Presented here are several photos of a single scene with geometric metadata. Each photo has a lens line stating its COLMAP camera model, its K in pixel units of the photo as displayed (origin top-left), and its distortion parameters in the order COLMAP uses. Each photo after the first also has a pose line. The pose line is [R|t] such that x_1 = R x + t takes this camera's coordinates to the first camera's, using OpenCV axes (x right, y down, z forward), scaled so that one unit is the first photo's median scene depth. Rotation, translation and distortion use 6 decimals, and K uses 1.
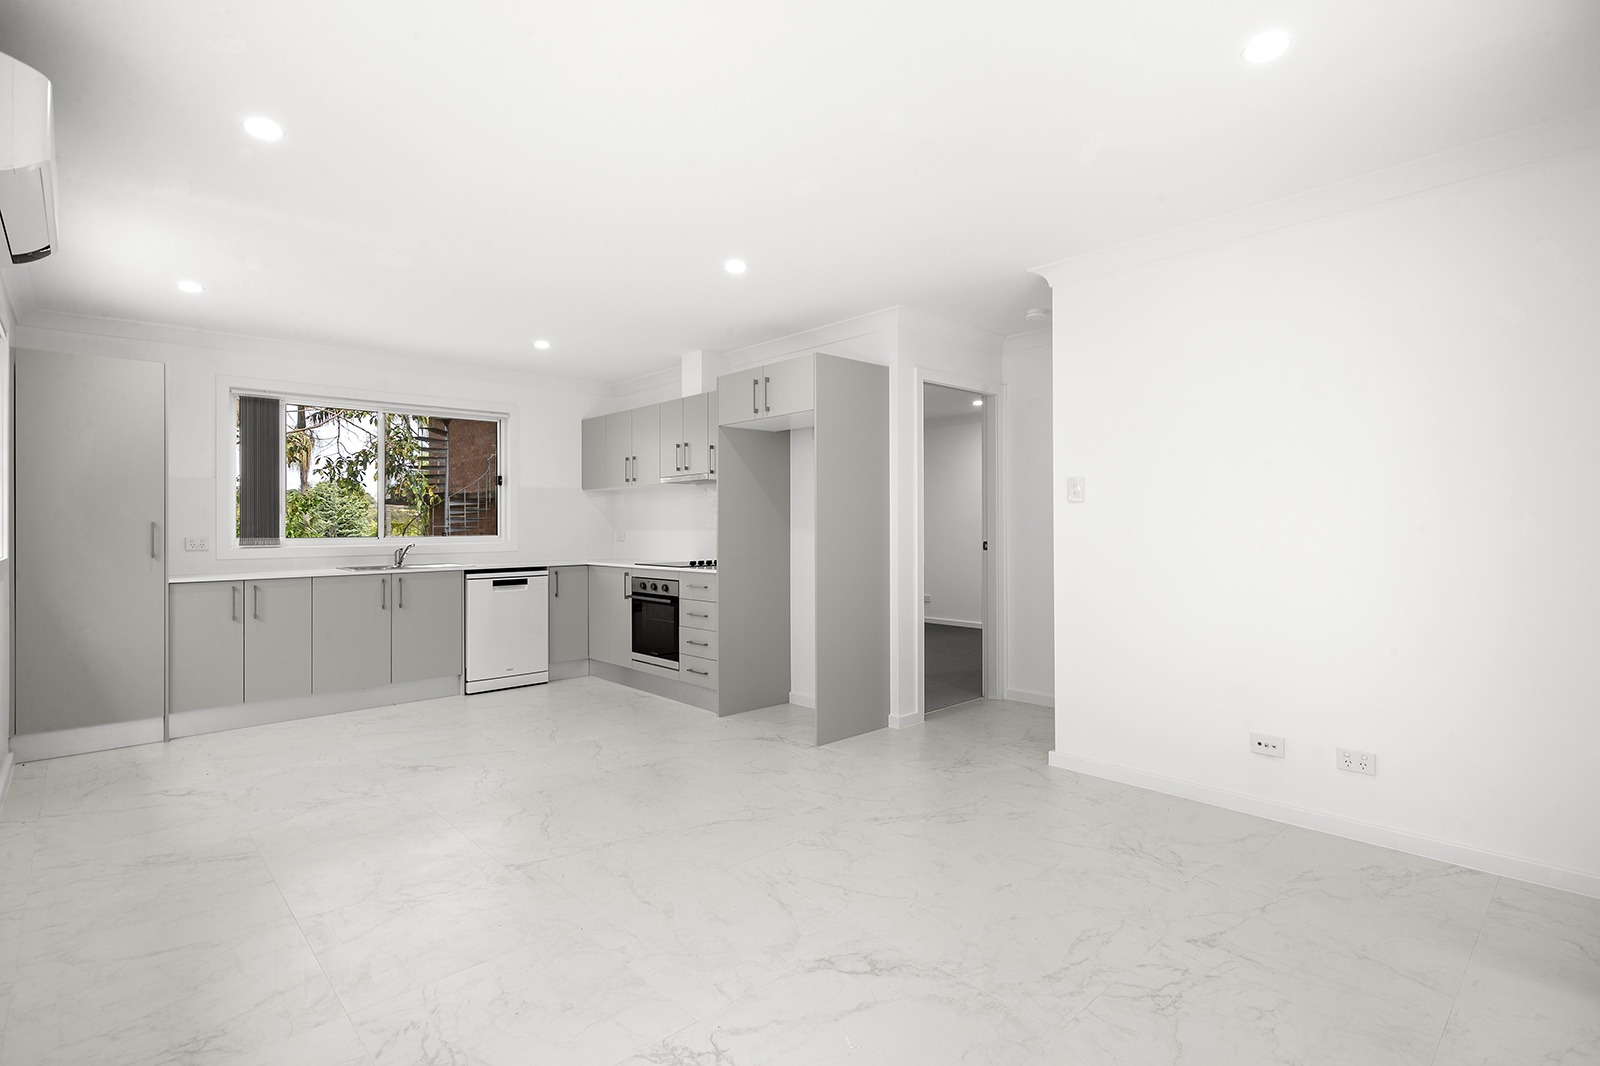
lens RADIAL K [[777.3, 0, 795.1], [0, 777.3, 518.7], [0, 0, 1]] dist [0.000869, 0.000326]
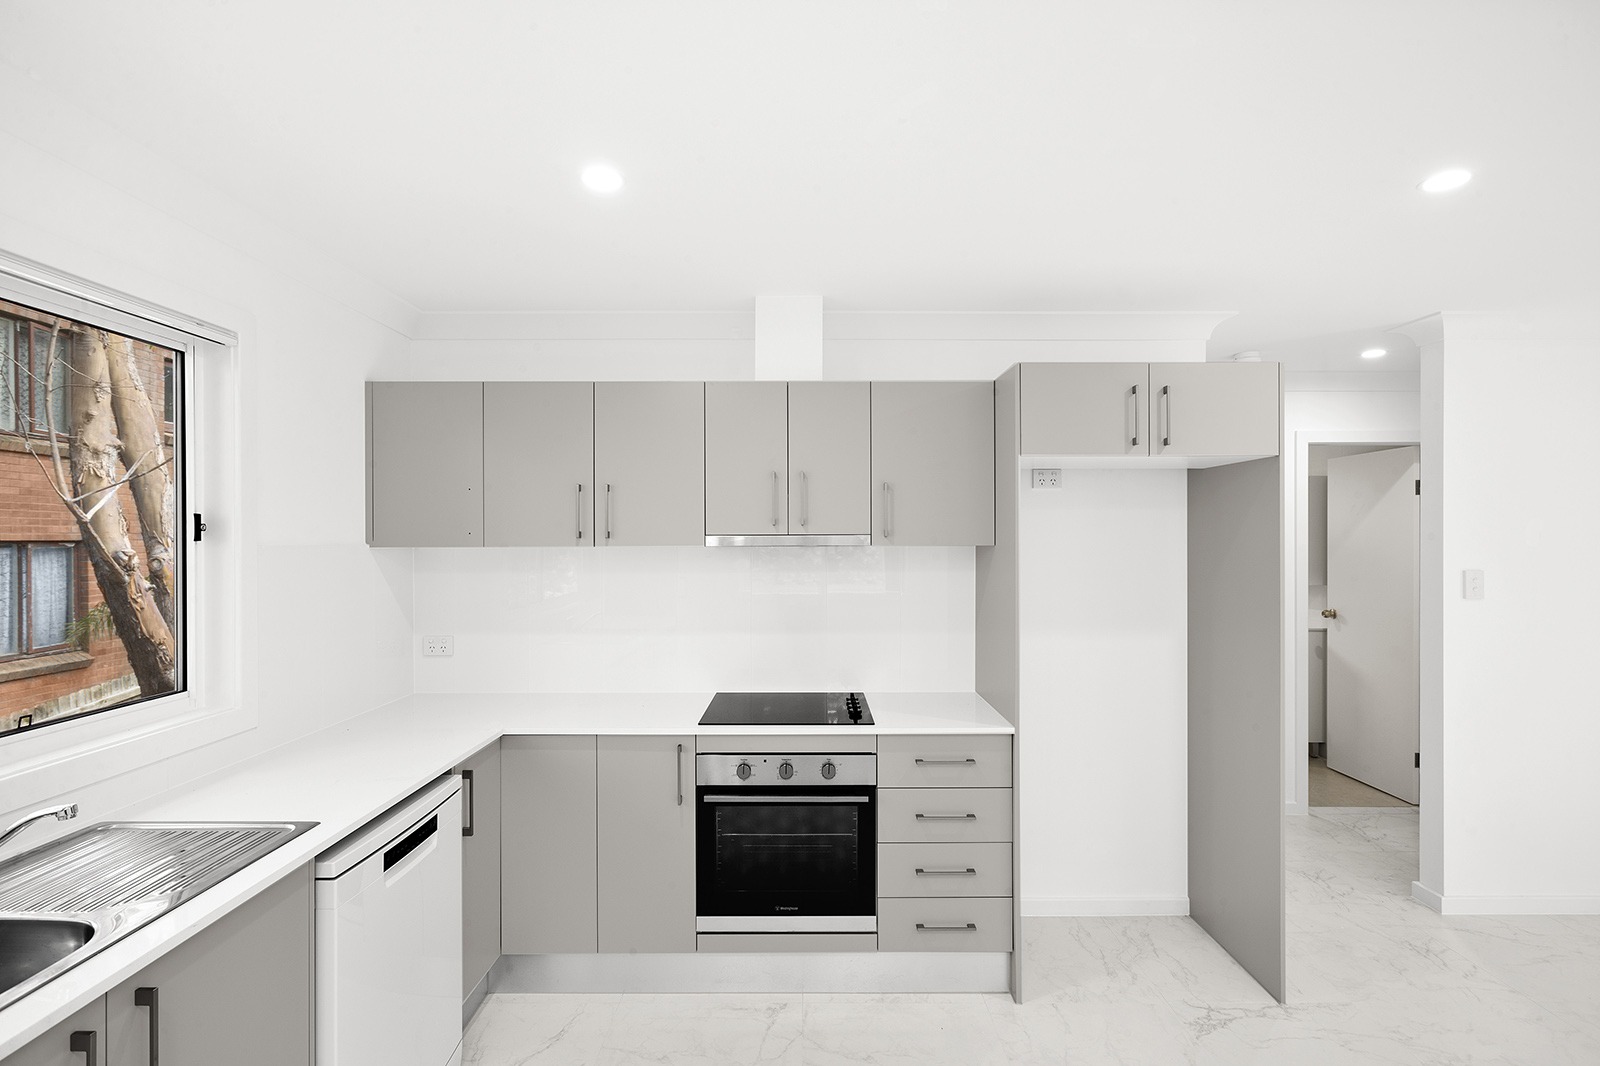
lens RADIAL K [[755.4, 0, 804.4], [0, 755.4, 539.5], [0, 0, 1]] dist [0.000665, 0.000219]
pose [[0.670989, 0.005339, 0.741448, -0.542368], [-0.012428, 0.999915, 0.004047, -0.058753], [-0.741363, -0.011930, 0.670998, 0.712400]]
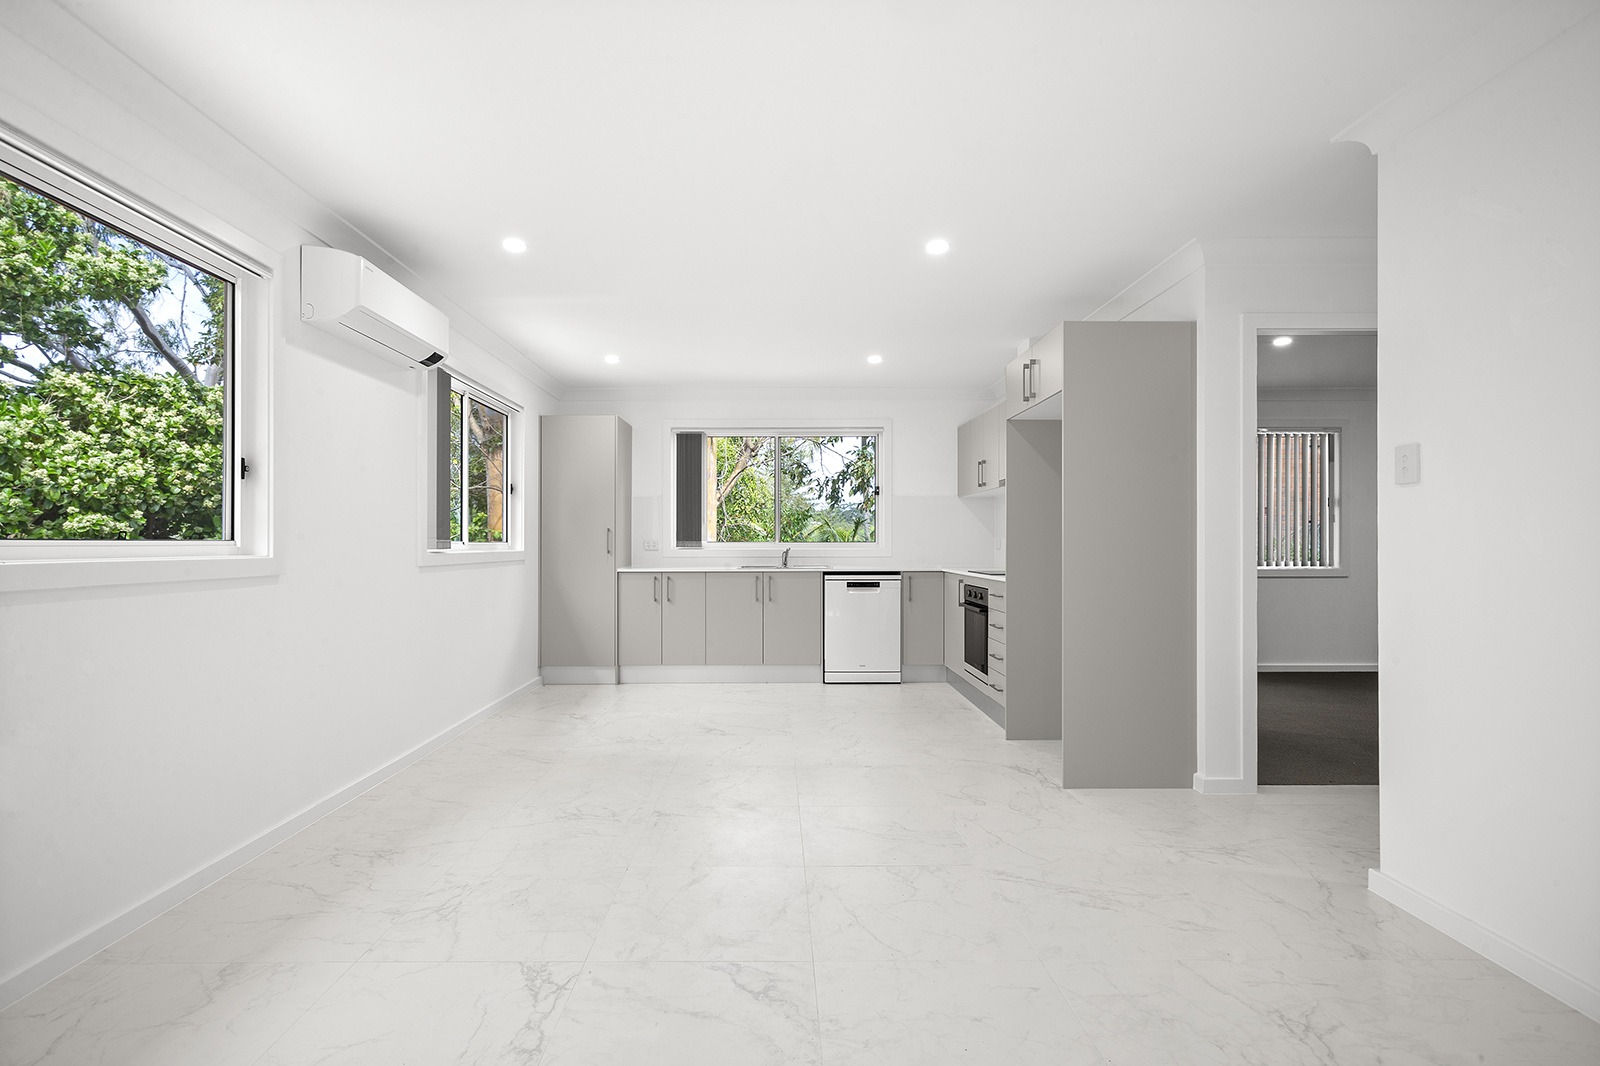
lens RADIAL K [[781.4, 0, 769.7], [0, 781.4, 538.2], [0, 0, 1]] dist [0.002031, 0.000193]
pose [[0.733886, 0.002989, -0.679266, 0.298030], [0.001108, 0.999984, 0.005598, 0.012626], [0.679272, -0.004861, 0.733871, 0.130279]]
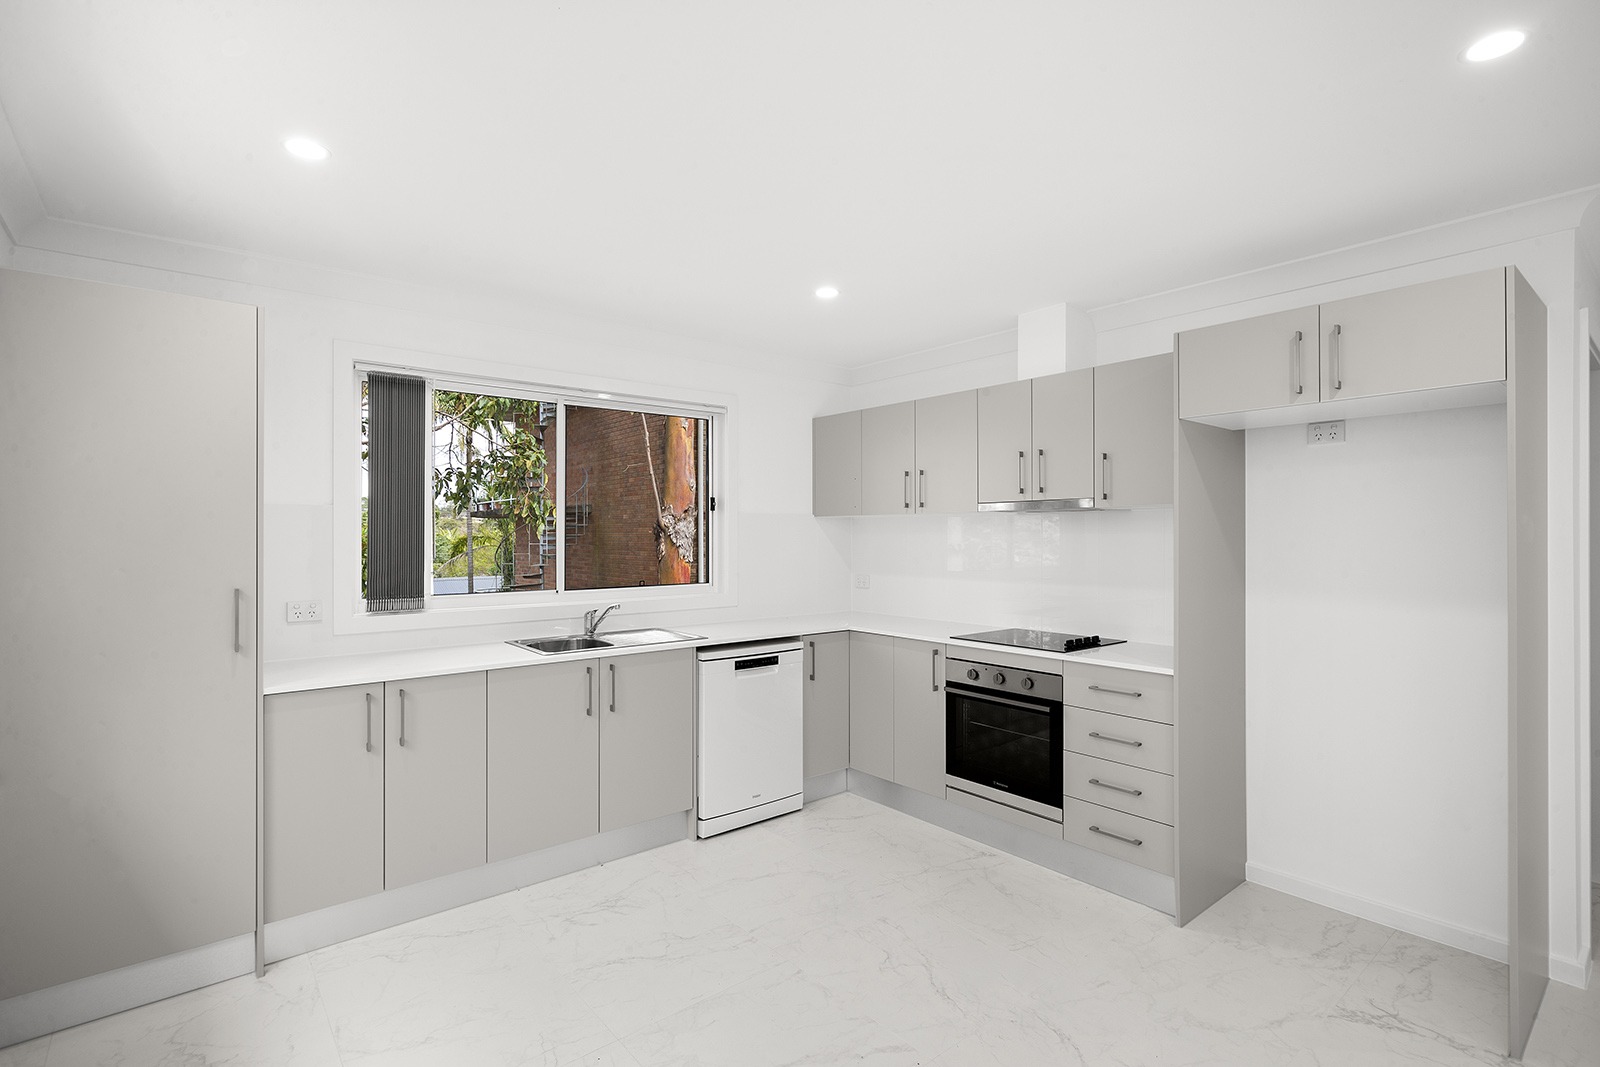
lens RADIAL K [[761.0, 0, 790.8], [0, 761.0, 531.8], [0, 0, 1]] dist [-0.002704, -0.000320]
pose [[0.998387, 0.006401, -0.056407, -0.330395], [-0.005985, 0.999954, 0.007526, -0.036237], [0.056453, -0.007176, 0.998379, 0.396456]]
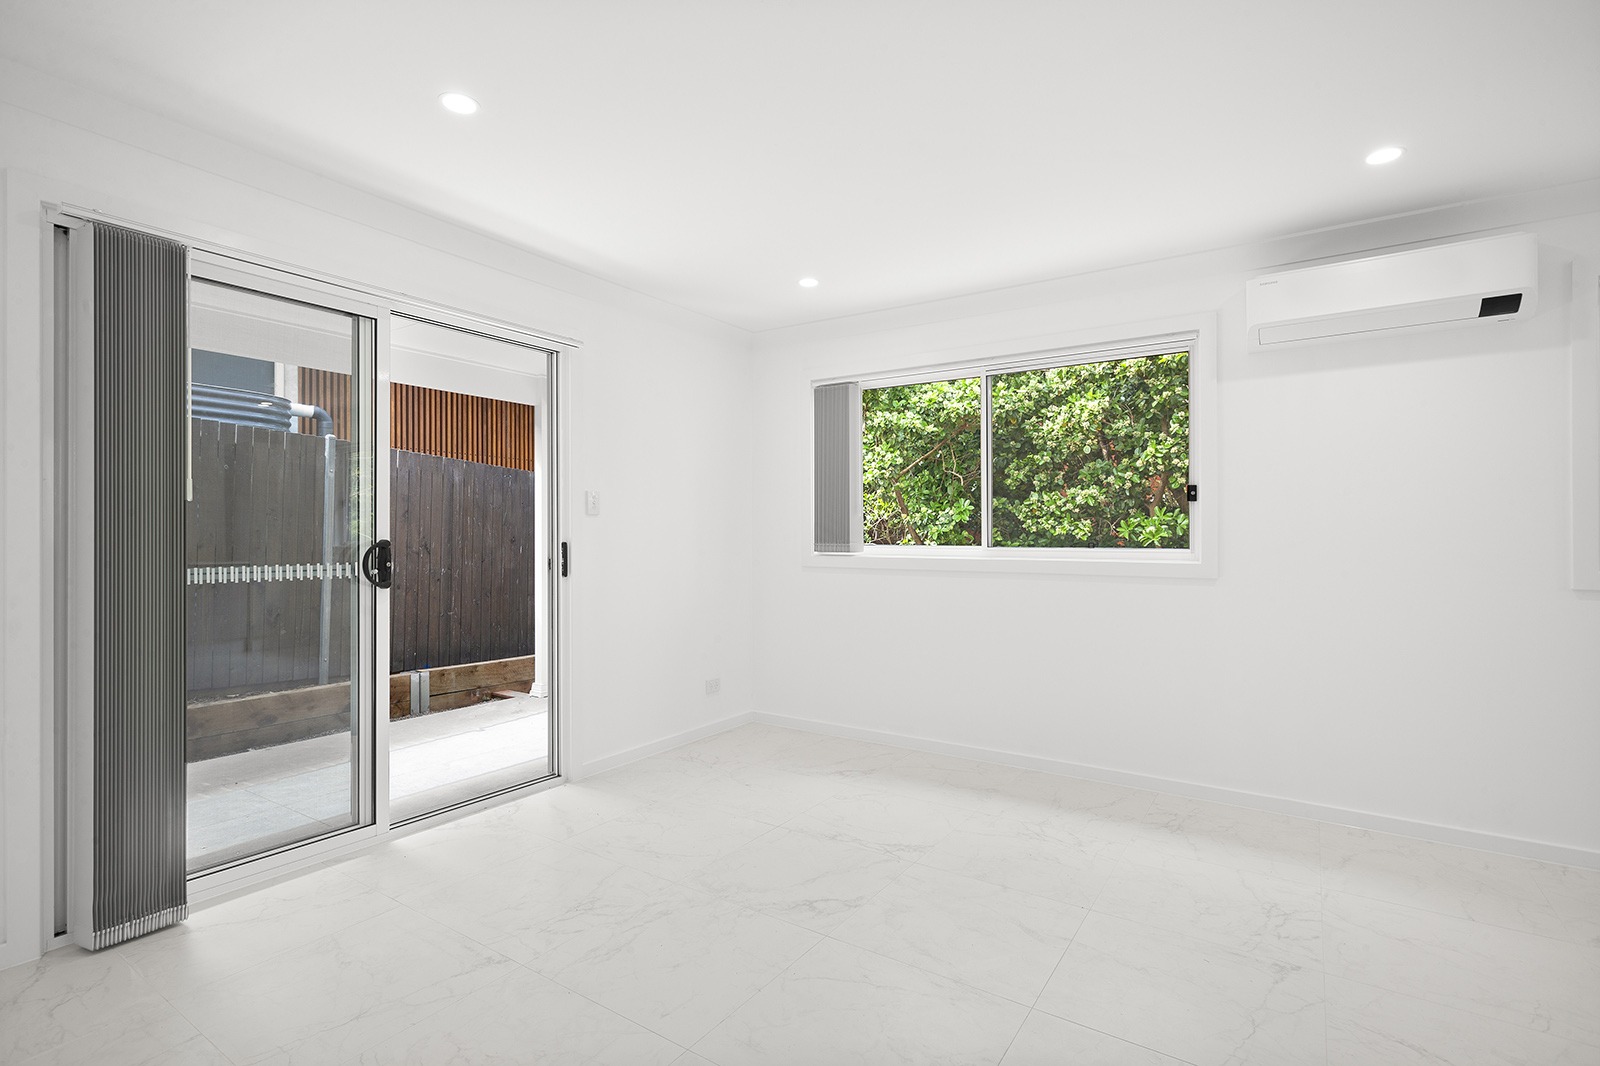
lens RADIAL K [[755.4, 0, 804.4], [0, 755.4, 539.5], [0, 0, 1]] dist [0.000665, 0.000219]
pose [[-0.973962, 0.007084, -0.226601, 0.149668], [0.008287, 0.999956, -0.004356, 0.007651], [0.226561, -0.006120, -0.973978, 0.862003]]
